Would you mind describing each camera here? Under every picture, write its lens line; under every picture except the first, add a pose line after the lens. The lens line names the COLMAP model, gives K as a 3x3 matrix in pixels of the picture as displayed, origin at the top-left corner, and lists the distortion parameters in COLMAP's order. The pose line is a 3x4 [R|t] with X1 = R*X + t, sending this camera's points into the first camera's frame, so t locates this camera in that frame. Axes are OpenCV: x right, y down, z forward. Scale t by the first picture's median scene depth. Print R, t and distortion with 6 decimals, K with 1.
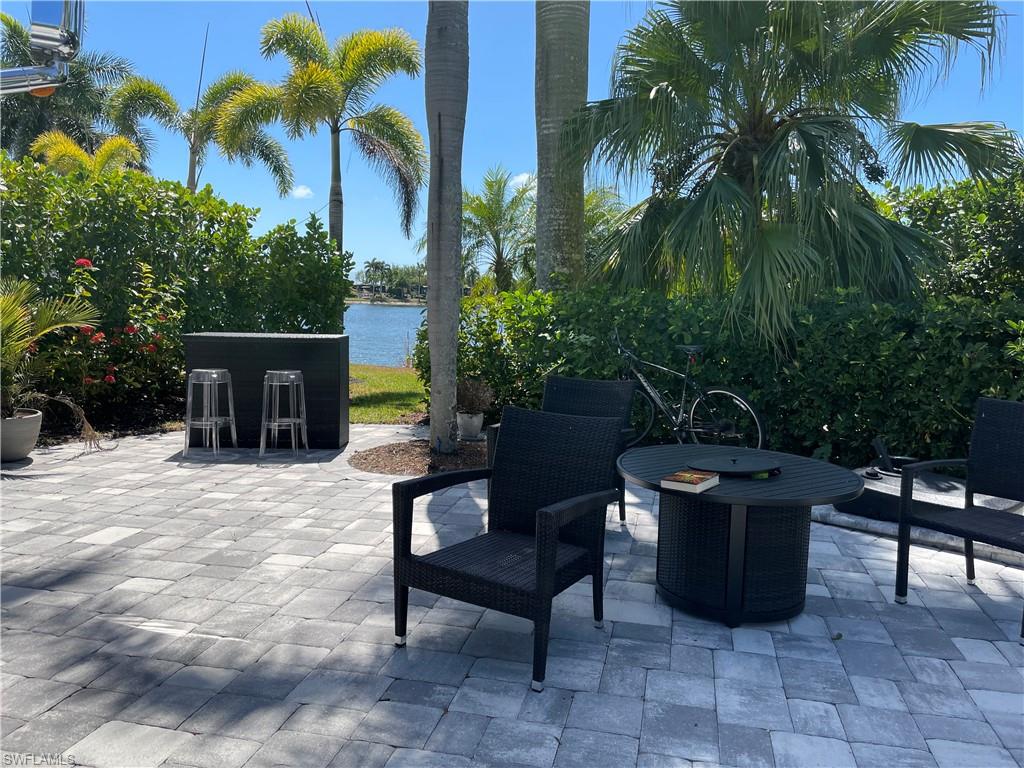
lens RADIAL K [[778.0, 0, 507.6], [0, 778.0, 376.6], [0, 0, 1]] dist [0.088082, -0.121669]
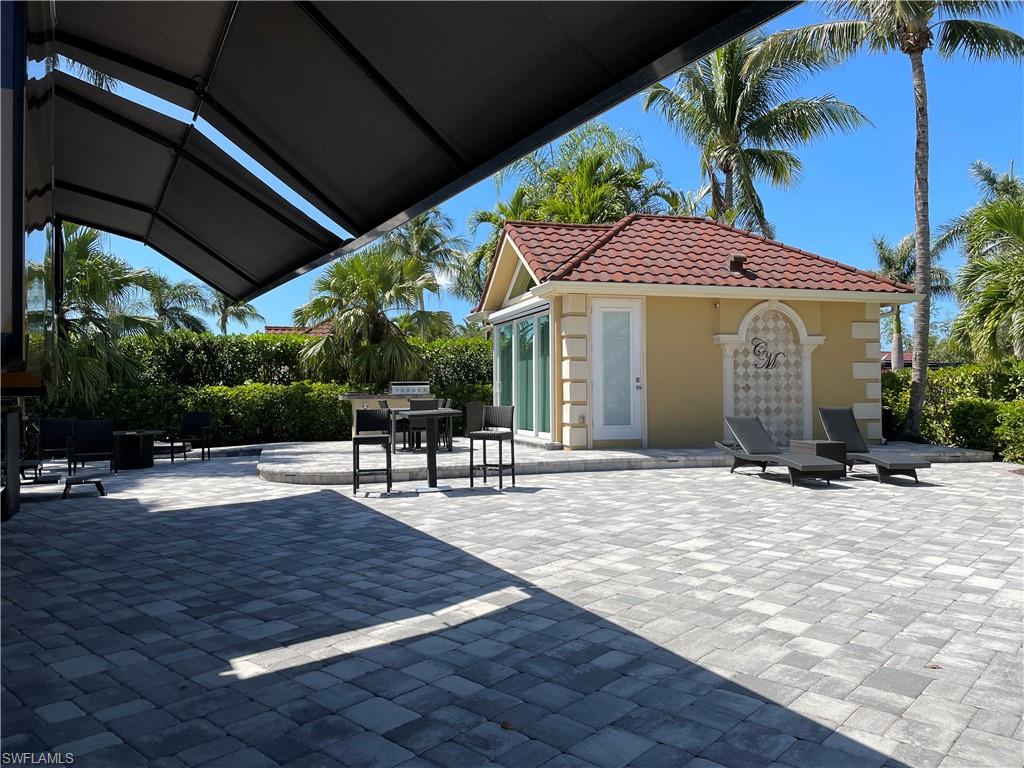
lens RADIAL K [[778.0, 0, 507.6], [0, 778.0, 376.6], [0, 0, 1]] dist [0.088082, -0.121669]
pose [[0.488513, -0.014842, 0.872430, -1.270959], [0.110650, 0.992837, -0.045068, 0.130563], [-0.865512, 0.118550, 0.486656, -1.453157]]
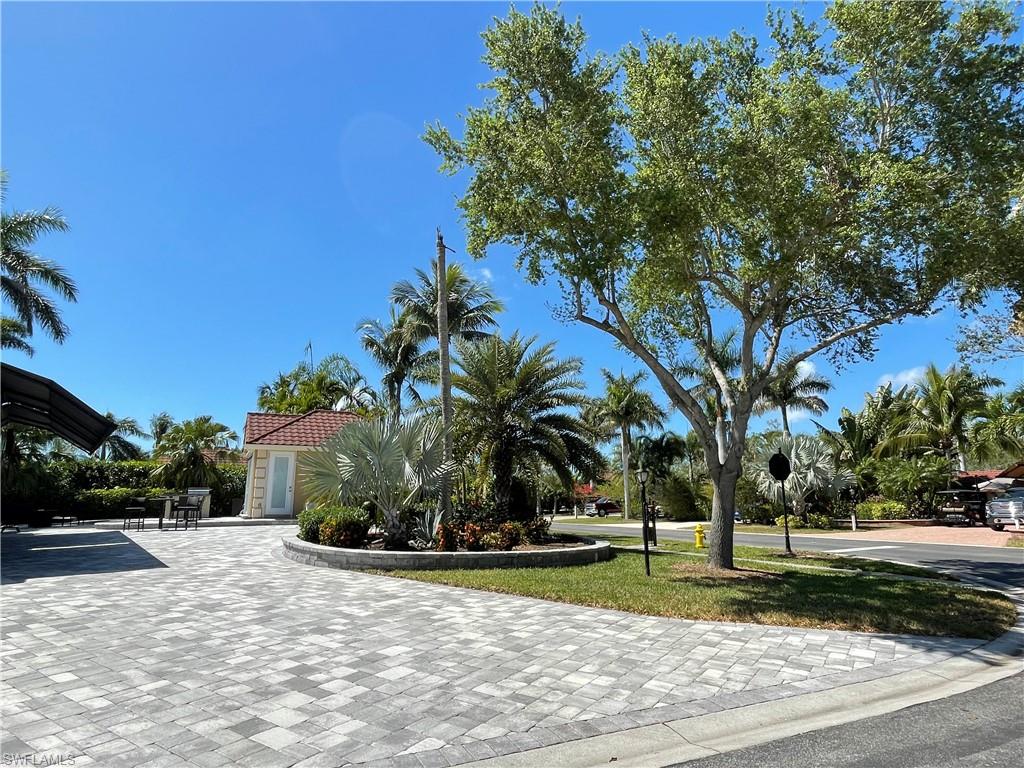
lens RADIAL K [[602.8, 0, 512.0], [0, 602.8, 384.0], [0, 0, 1]] dist [0.002764, -0.004028]
pose [[0.347648, 0.147577, 0.925938, -2.360623], [0.107761, 0.974703, -0.195809, 0.347440], [-0.931412, 0.167853, 0.322951, -3.401987]]
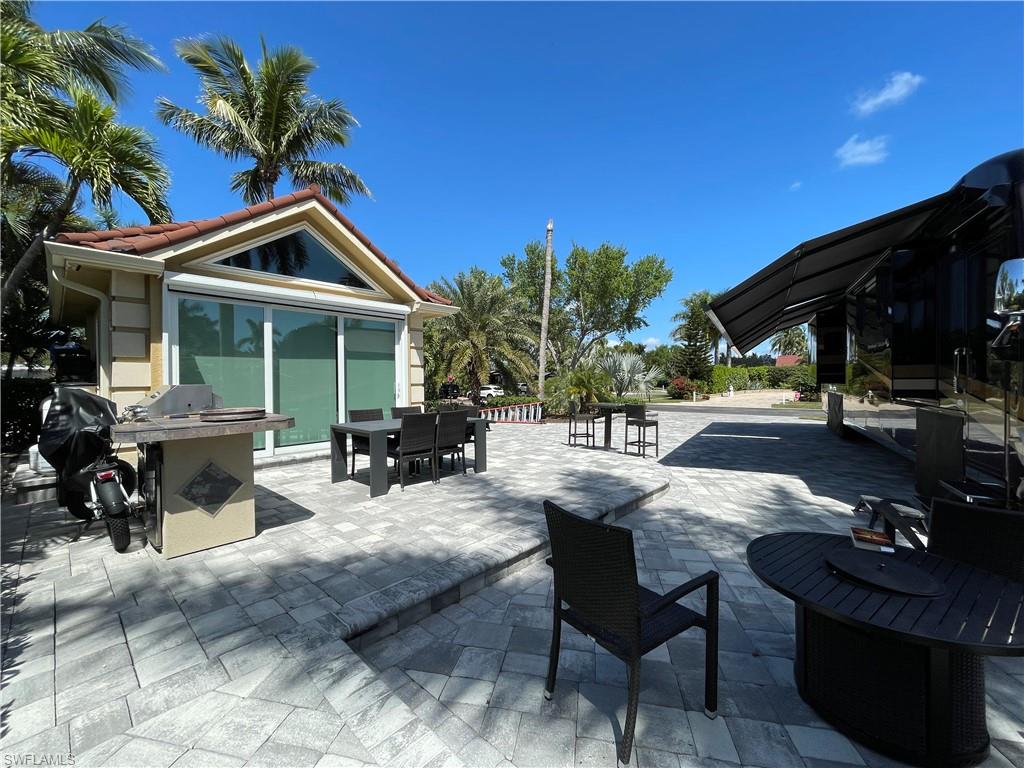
lens RADIAL K [[412.5, 0, 513.7], [0, 412.5, 382.4], [0, 0, 1]] dist [-0.005051, -0.000045]
pose [[-0.998906, -0.019454, -0.042531, 0.459164], [-0.023709, 0.994507, 0.101954, -0.096354], [0.040314, 0.102851, -0.993880, 0.866777]]
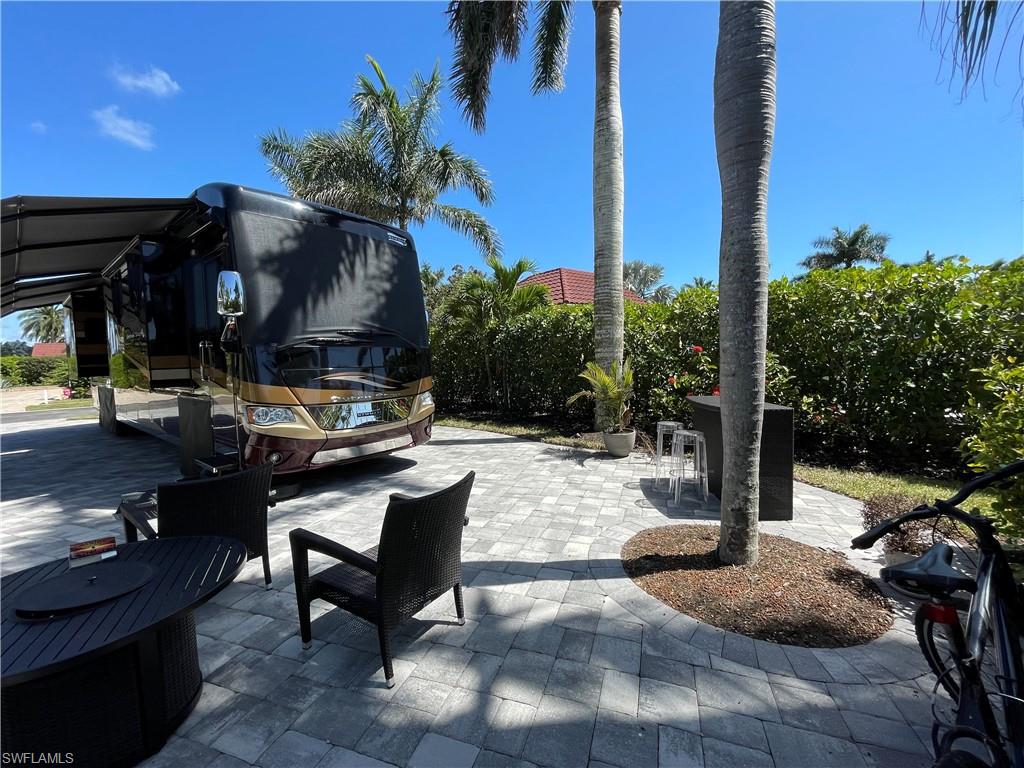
lens RADIAL K [[411.0, 0, 514.1], [0, 411.0, 382.2], [0, 0, 1]] dist [0.000133, 0.000143]
pose [[-0.104739, 0.035498, -0.993866, 0.407480], [-0.070033, 0.996618, 0.042976, -0.098639], [0.992031, 0.074105, -0.101899, 0.886932]]
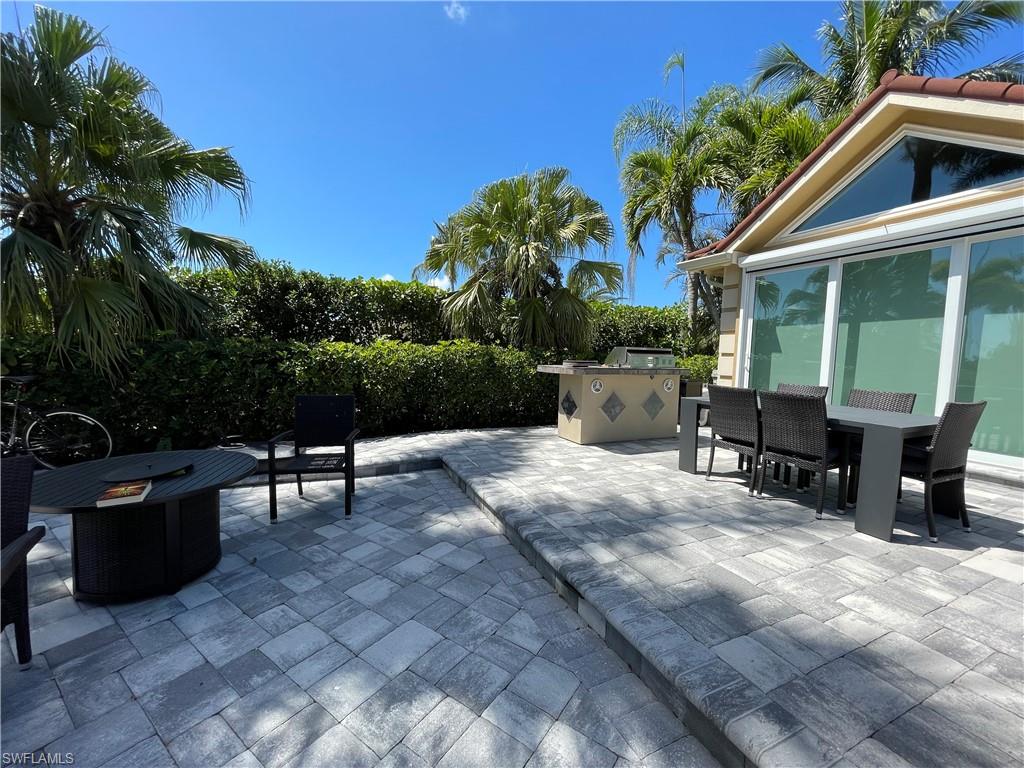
lens RADIAL K [[412.5, 0, 513.7], [0, 412.5, 382.4], [0, 0, 1]] dist [-0.005051, -0.000045]
pose [[0.360677, -0.083088, 0.928983, -0.060429], [0.075006, 0.995382, 0.059906, -0.013191], [-0.929670, 0.048072, 0.365243, 0.122267]]
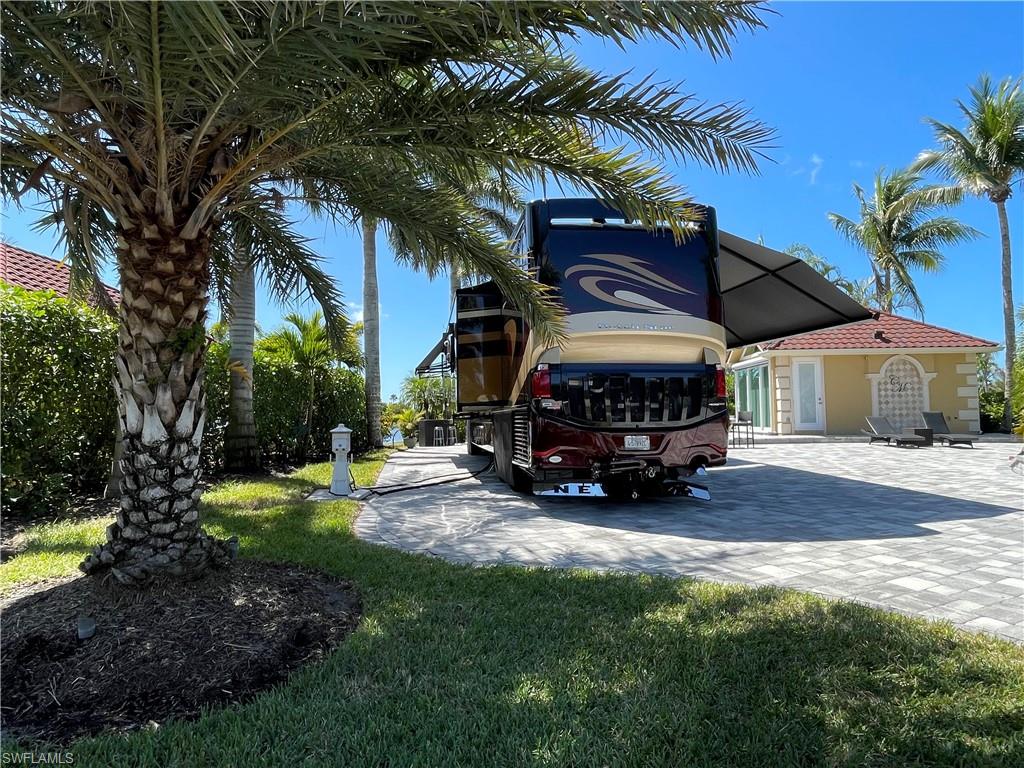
lens RADIAL K [[602.8, 0, 512.0], [0, 602.8, 384.0], [0, 0, 1]] dist [0.002764, -0.004028]
pose [[0.755843, -0.004064, 0.654740, -2.560465], [0.102079, 0.988484, -0.111707, 0.195921], [-0.646746, 0.151268, 0.747554, -2.072341]]
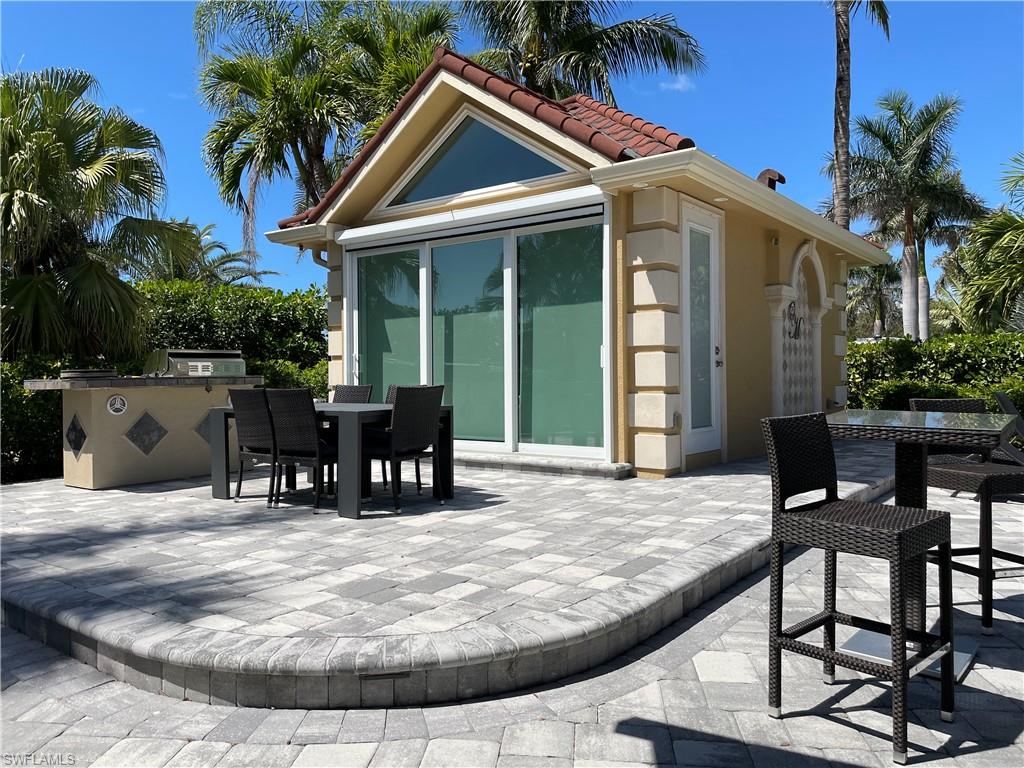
lens RADIAL K [[778.0, 0, 507.6], [0, 778.0, 376.6], [0, 0, 1]] dist [0.088082, -0.121669]
pose [[-0.118700, -0.027940, 0.992537, -0.431452], [0.105556, 0.993585, 0.040593, 0.033013], [-0.987304, 0.109586, -0.114989, -0.172941]]
